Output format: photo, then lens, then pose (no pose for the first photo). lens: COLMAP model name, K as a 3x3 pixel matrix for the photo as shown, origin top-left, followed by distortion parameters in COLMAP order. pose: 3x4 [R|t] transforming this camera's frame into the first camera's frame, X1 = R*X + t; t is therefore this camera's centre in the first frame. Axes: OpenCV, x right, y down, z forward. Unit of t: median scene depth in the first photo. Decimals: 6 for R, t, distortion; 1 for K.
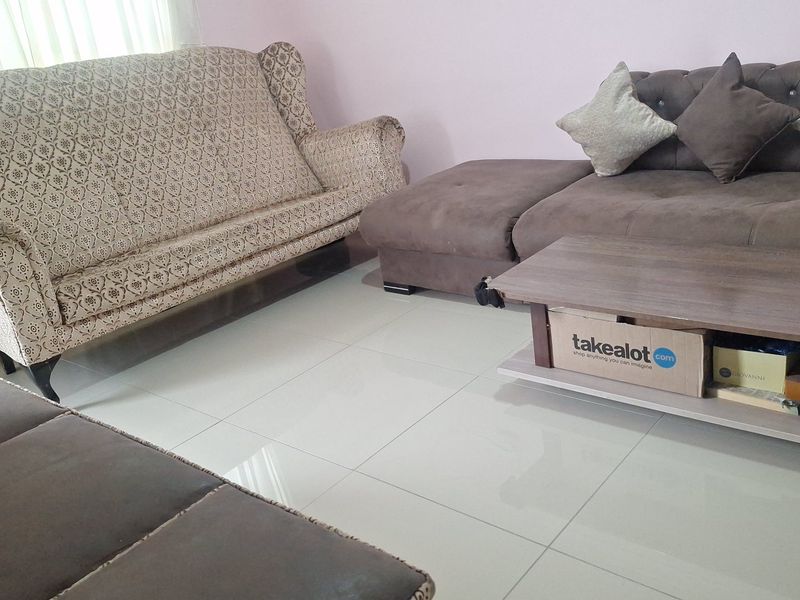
lens RADIAL K [[735.4, 0, 399.0], [0, 735.4, 307.0], [0, 0, 1]] dist [0.127659, -0.209267]
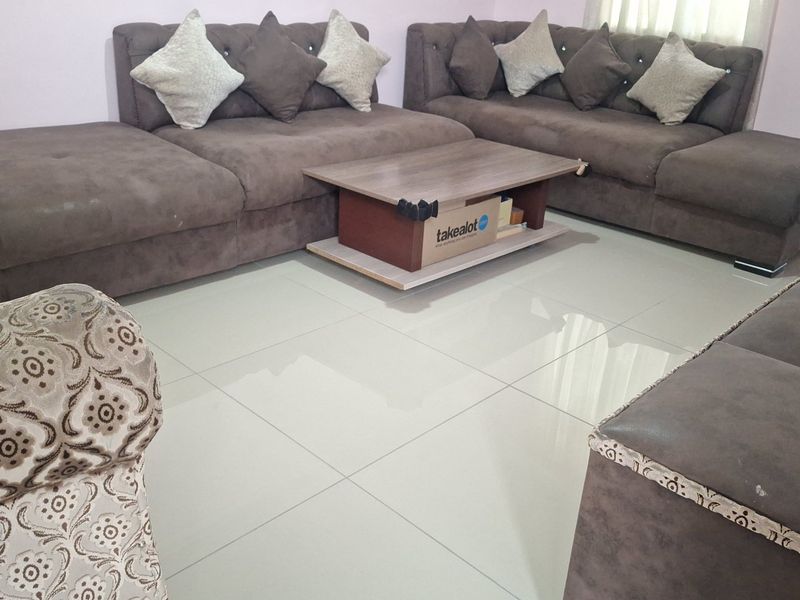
lens RADIAL K [[727.9, 0, 400.0], [0, 727.9, 300.0], [0, 0, 1]] dist [0.136556, -0.237388]
pose [[0.058288, -0.290720, 0.955031, -1.025210], [0.279840, 0.923061, 0.263909, -0.207204], [-0.958276, 0.251873, 0.135159, 0.930818]]
